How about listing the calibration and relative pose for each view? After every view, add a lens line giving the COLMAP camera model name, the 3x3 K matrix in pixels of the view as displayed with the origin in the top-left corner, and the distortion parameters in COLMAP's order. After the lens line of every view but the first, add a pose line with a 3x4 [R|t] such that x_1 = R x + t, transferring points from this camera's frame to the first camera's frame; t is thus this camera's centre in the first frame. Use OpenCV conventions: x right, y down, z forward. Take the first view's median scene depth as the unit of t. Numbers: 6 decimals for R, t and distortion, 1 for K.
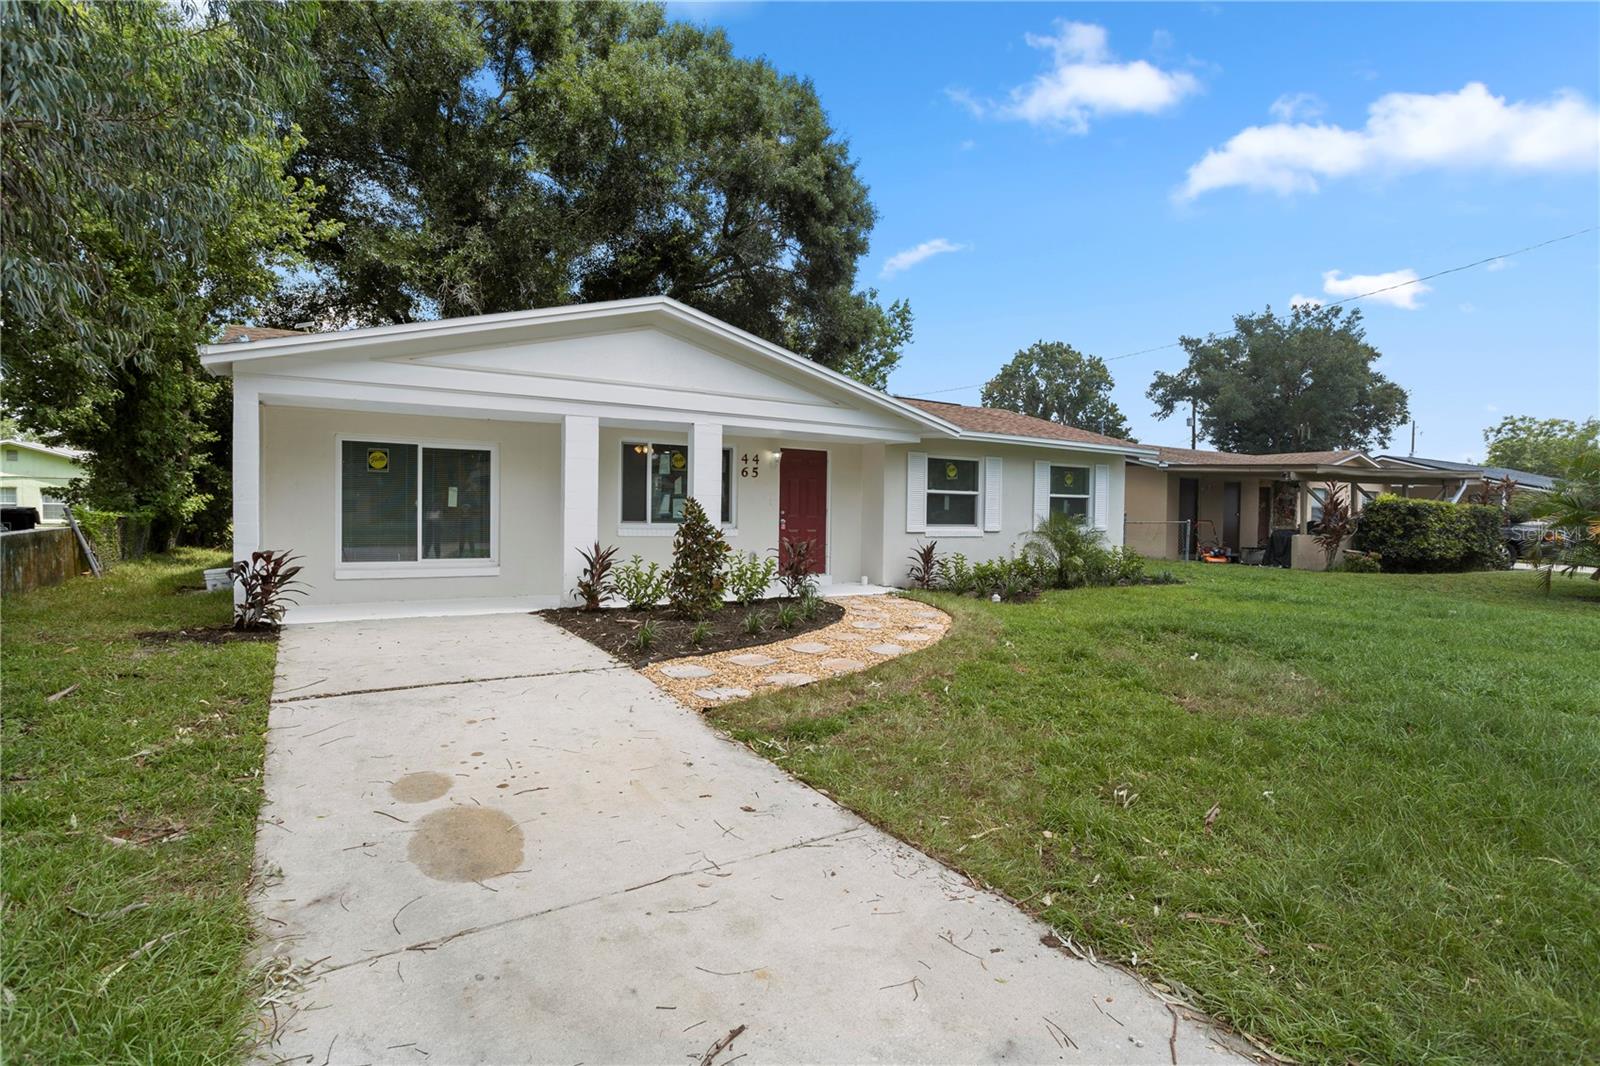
lens RADIAL K [[790.7, 0, 790.0], [0, 790.7, 539.6], [0, 0, 1]] dist [-0.046627, 0.024066]
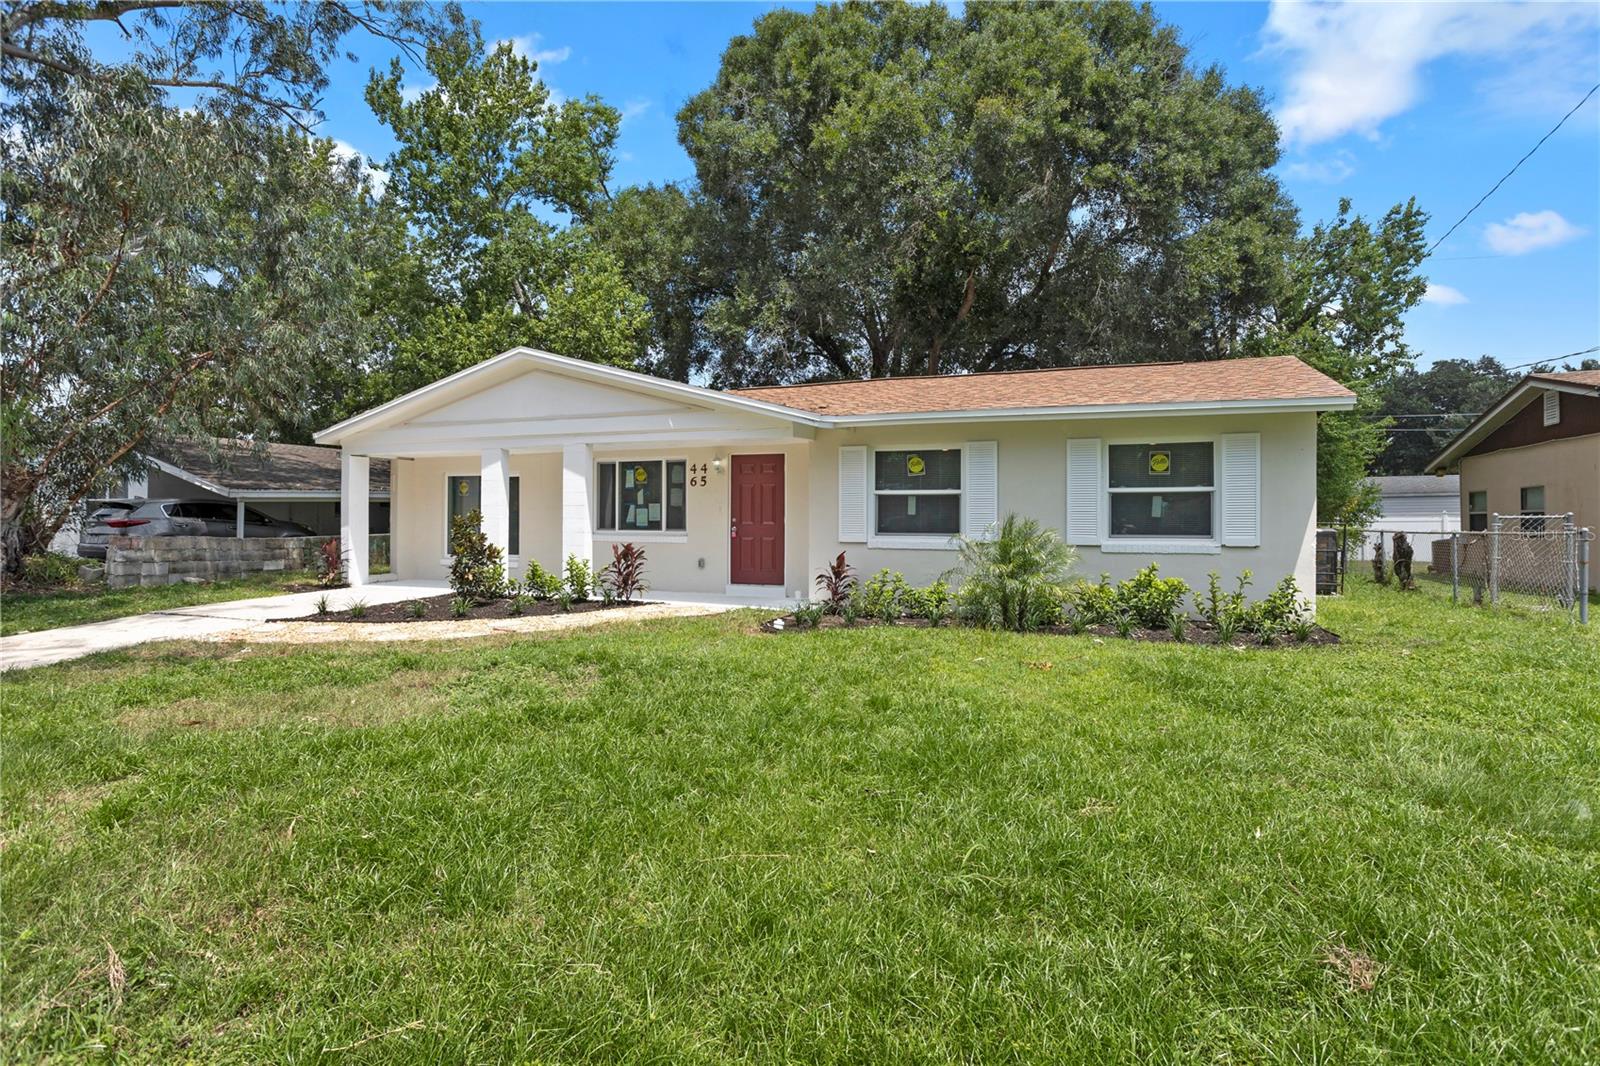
lens RADIAL K [[790.7, 0, 791.7], [0, 790.7, 517.2], [0, 0, 1]] dist [-0.046627, 0.024066]
pose [[0.581064, -0.013051, -0.813753, 0.805471], [-0.024885, 0.999119, -0.033793, -0.005943], [0.813477, 0.039886, 0.580227, 0.465146]]
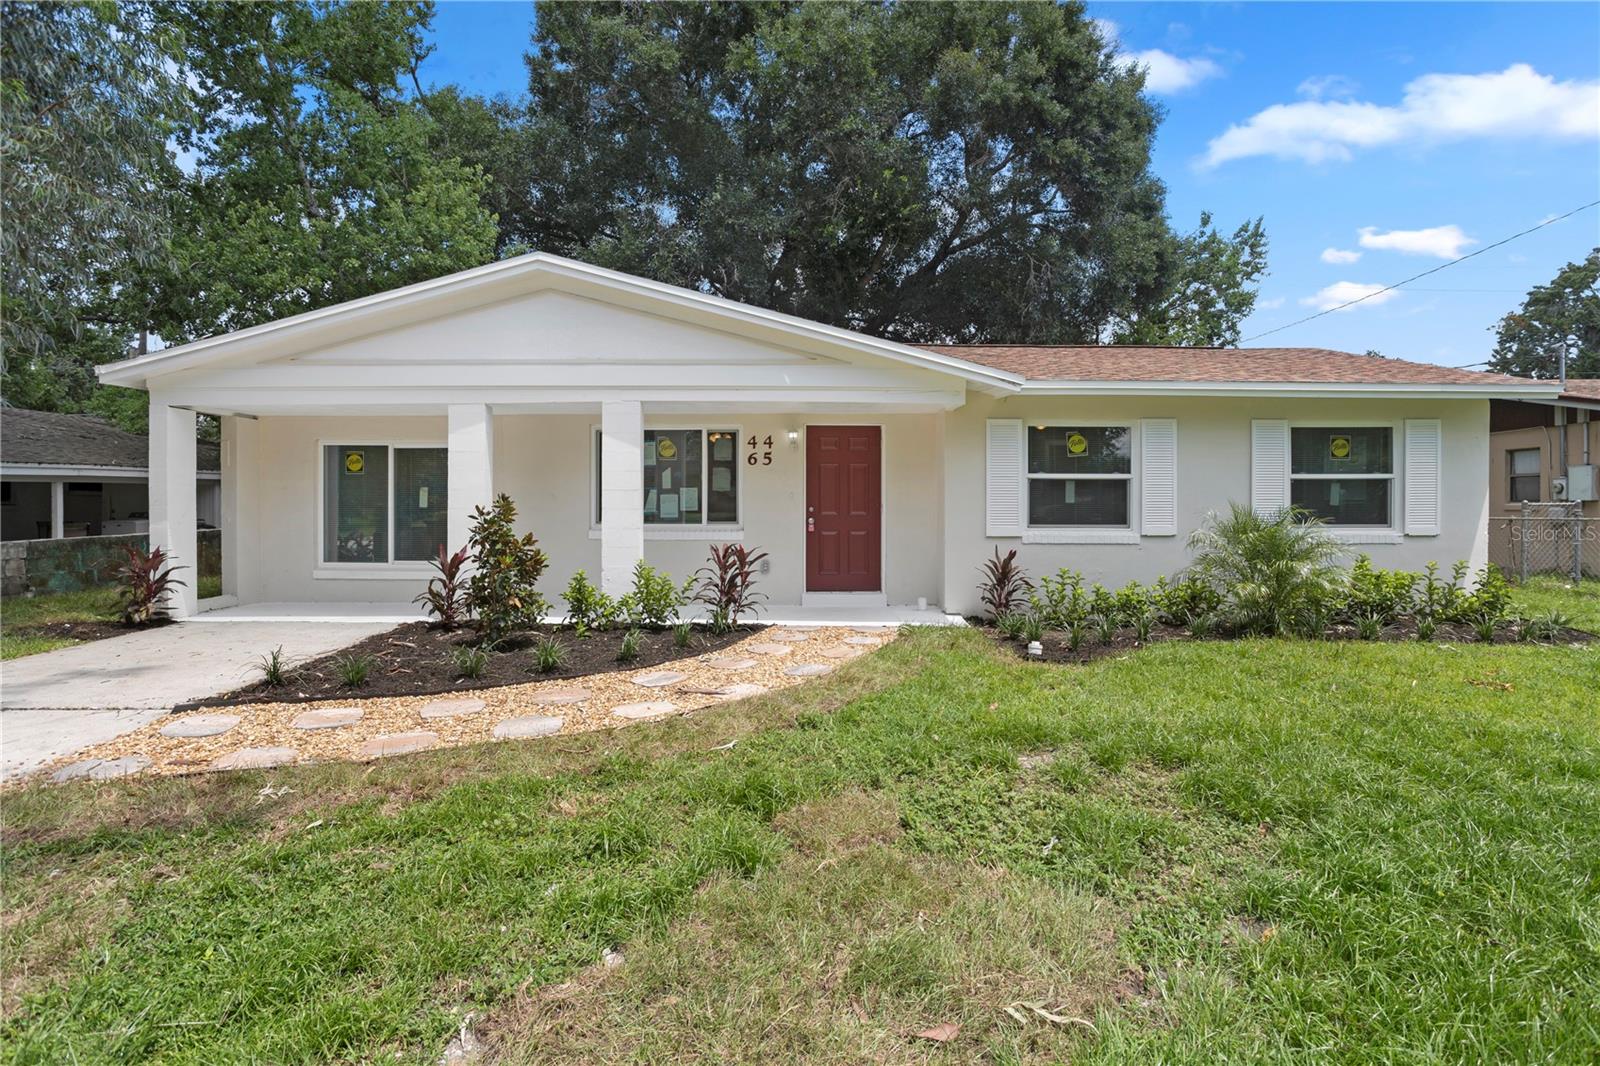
lens RADIAL K [[790.7, 0, 791.7], [0, 790.7, 520.7], [0, 0, 1]] dist [-0.046627, 0.024066]
pose [[0.841902, -0.001096, -0.539629, 0.374907], [-0.008847, 0.999836, -0.015833, -0.010432], [0.539558, 0.018104, 0.841754, 0.329380]]
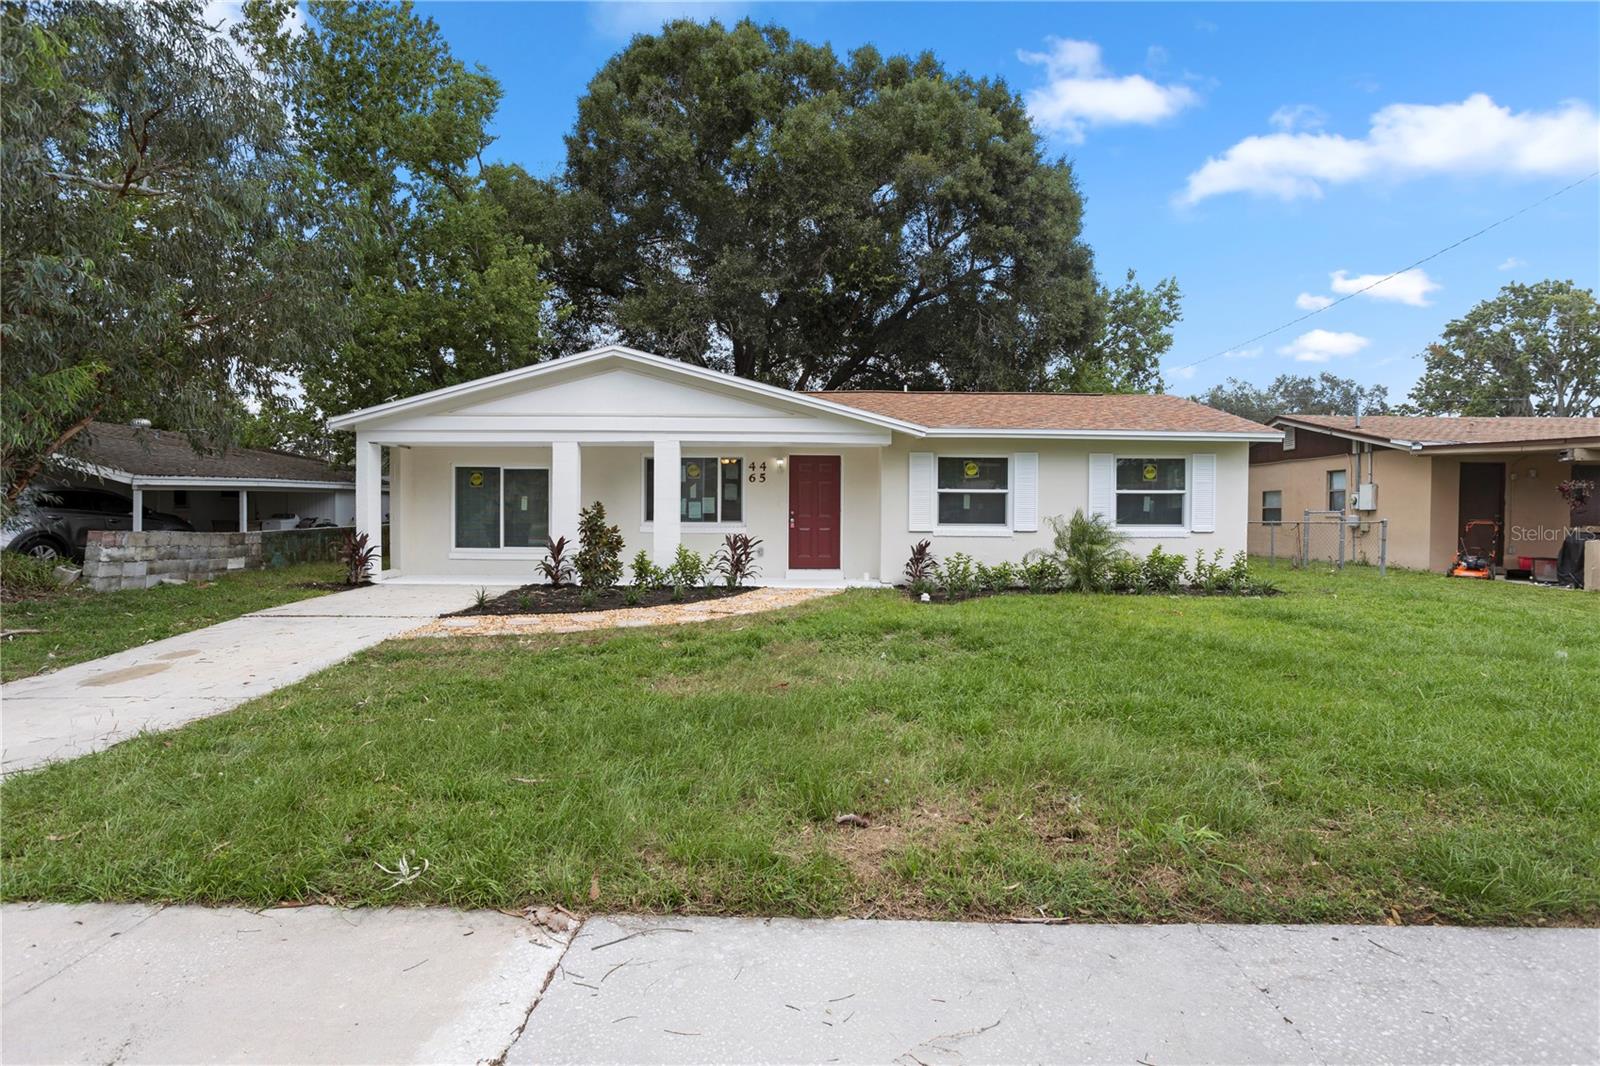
lens RADIAL K [[790.7, 0, 785.8], [0, 790.7, 529.2], [0, 0, 1]] dist [-0.046627, 0.024066]
pose [[0.838252, 0.002709, -0.545276, 0.570812], [-0.013813, 0.999772, -0.016267, 0.007415], [0.545108, 0.021168, 0.838099, 0.054478]]
